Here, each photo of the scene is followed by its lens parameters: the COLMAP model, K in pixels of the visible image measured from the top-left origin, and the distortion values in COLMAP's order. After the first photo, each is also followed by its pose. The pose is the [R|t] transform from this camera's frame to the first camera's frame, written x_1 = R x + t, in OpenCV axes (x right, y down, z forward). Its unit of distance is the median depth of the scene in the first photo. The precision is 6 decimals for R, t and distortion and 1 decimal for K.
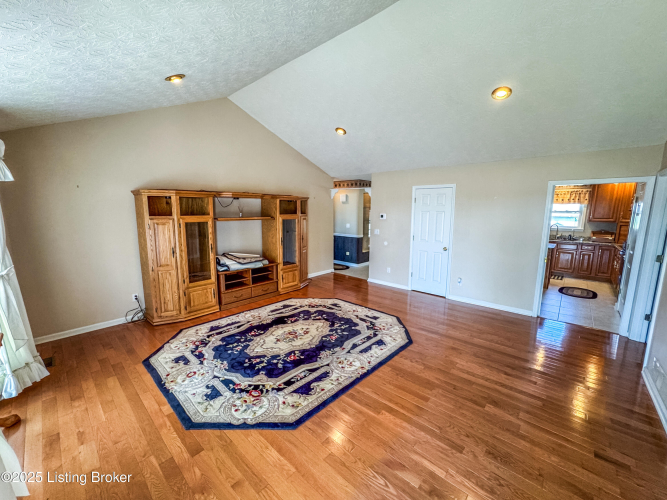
lens RADIAL K [[270.2, 0, 333.6], [0, 270.2, 248.7], [0, 0, 1]] dist [-0.019746, 0.004754]
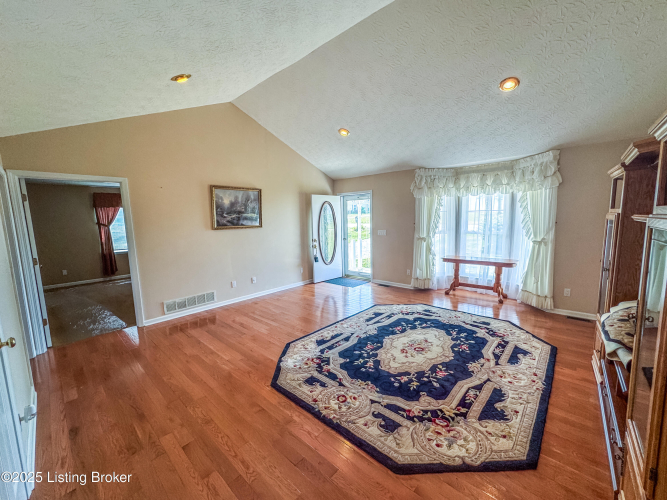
lens RADIAL K [[270.2, 0, 335.5], [0, 270.2, 250.3], [0, 0, 1]] dist [-0.019746, 0.004754]
pose [[-0.999811, 0.016259, -0.010684, 0.114949], [0.012800, 0.963301, 0.268119, -0.219171], [0.014652, 0.267932, -0.963326, 1.723004]]
